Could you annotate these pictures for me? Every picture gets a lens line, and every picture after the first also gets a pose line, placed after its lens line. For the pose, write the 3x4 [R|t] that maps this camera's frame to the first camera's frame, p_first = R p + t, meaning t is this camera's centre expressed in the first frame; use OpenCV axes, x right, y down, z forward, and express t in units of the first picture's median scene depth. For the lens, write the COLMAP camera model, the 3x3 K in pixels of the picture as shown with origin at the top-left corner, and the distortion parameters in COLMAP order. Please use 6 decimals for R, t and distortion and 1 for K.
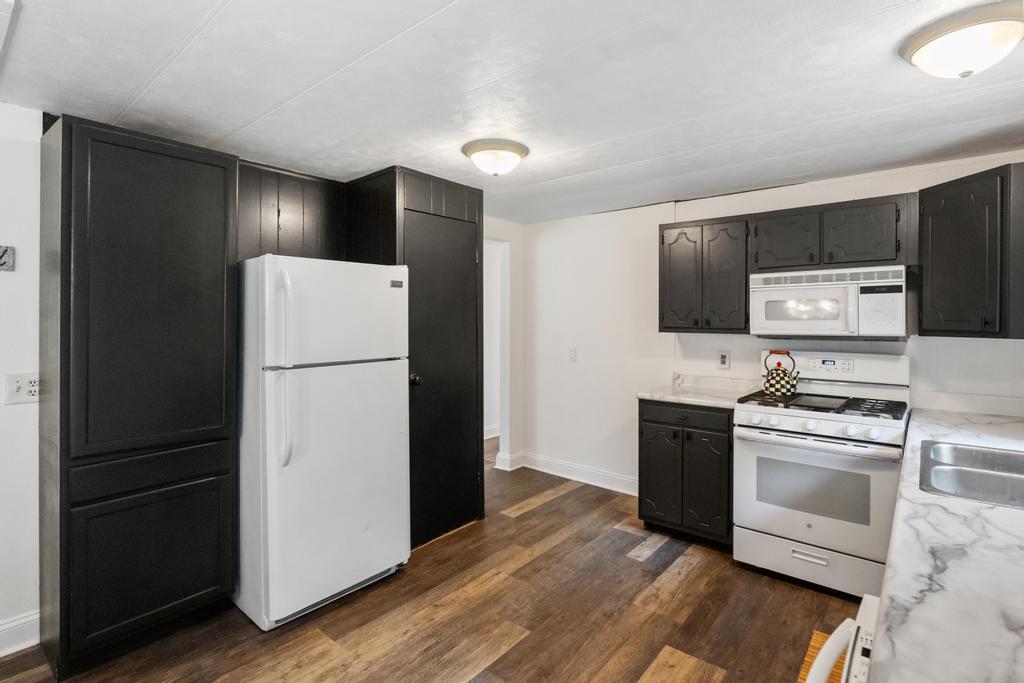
lens RADIAL K [[489.8, 0, 514.4], [0, 489.8, 323.4], [0, 0, 1]] dist [-0.004128, -0.000521]
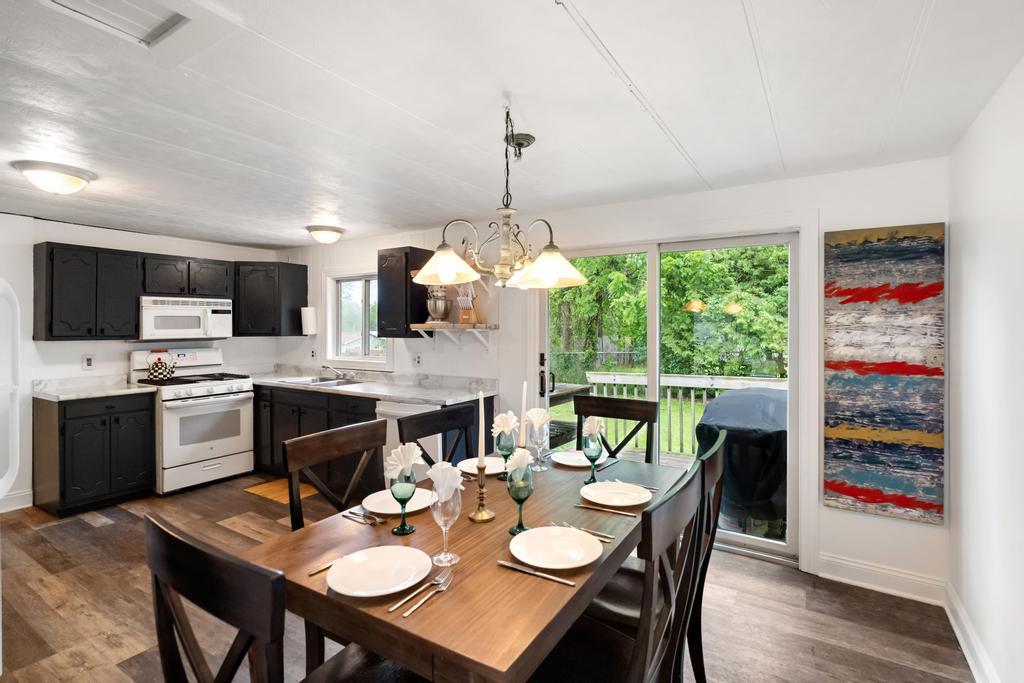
lens RADIAL K [[489.8, 0, 514.4], [0, 489.8, 323.4], [0, 0, 1]] dist [-0.004128, -0.000521]
pose [[-0.132731, 0.002295, 0.991149, -1.149963], [0.006248, 0.999979, -0.001479, -0.015872], [-0.991132, 0.005996, -0.132743, 0.151562]]
